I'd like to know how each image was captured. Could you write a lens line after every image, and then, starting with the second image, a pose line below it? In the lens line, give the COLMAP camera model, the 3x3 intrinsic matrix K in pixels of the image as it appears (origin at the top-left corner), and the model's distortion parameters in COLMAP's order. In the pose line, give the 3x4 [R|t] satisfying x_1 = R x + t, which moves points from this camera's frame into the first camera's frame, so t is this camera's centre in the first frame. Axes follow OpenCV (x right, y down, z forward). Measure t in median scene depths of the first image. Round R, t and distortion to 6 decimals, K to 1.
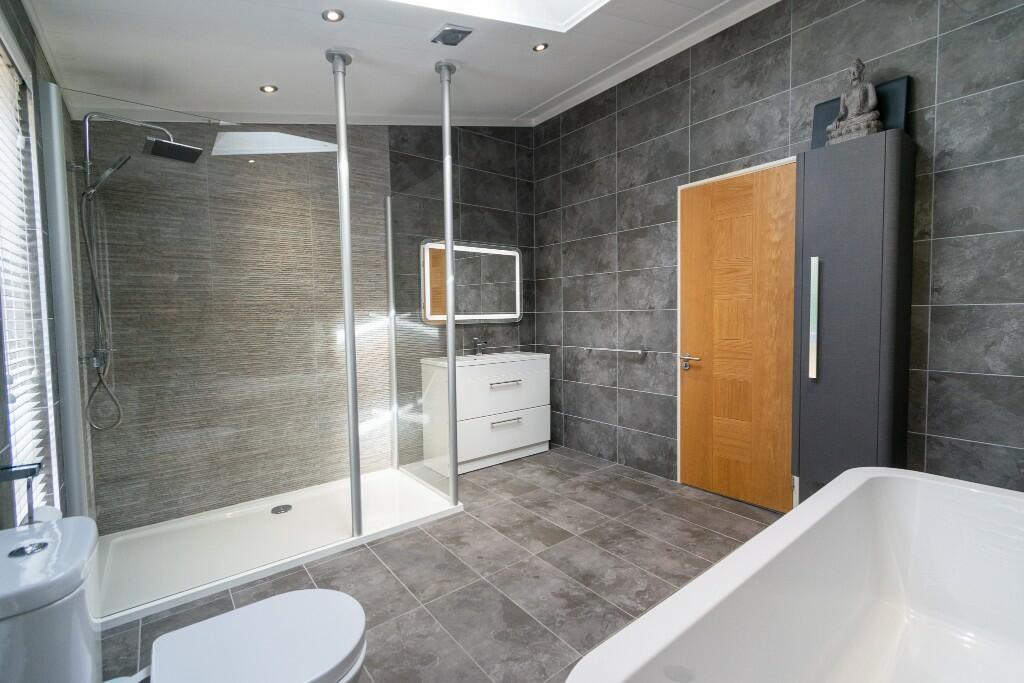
lens RADIAL K [[451.9, 0, 511.7], [0, 451.9, 337.4], [0, 0, 1]] dist [0.003461, -0.000273]
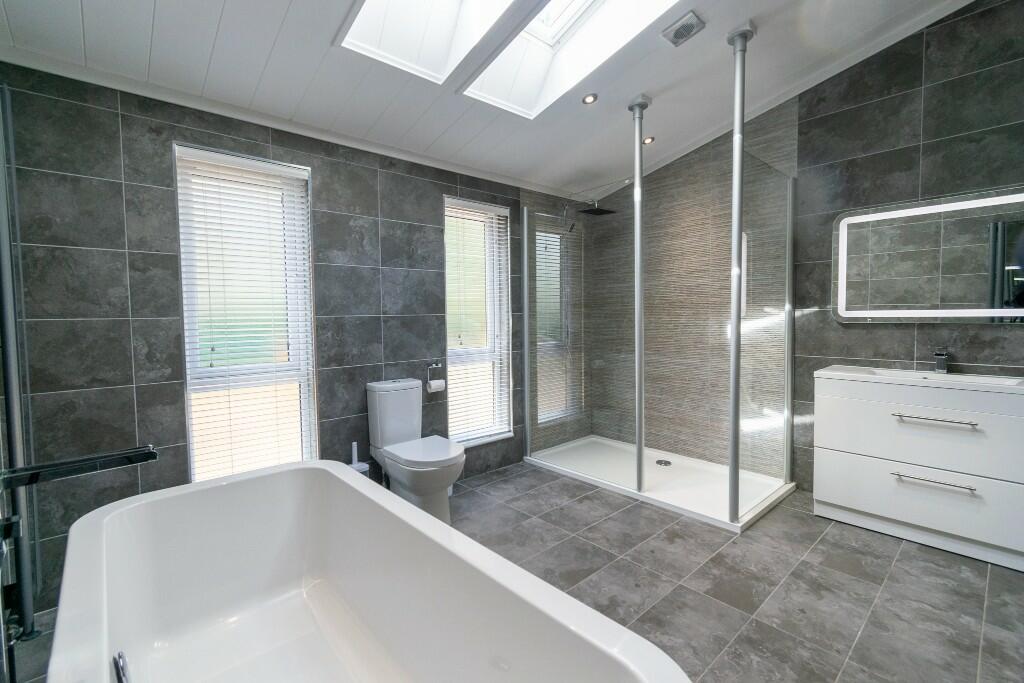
lens RADIAL K [[451.9, 0, 512.2], [0, 451.9, 338.9], [0, 0, 1]] dist [0.003461, -0.000273]
pose [[0.064909, 0.069292, -0.995483, 0.691733], [-0.037643, 0.997046, 0.066946, -0.038024], [0.997181, 0.033127, 0.067325, 0.463450]]
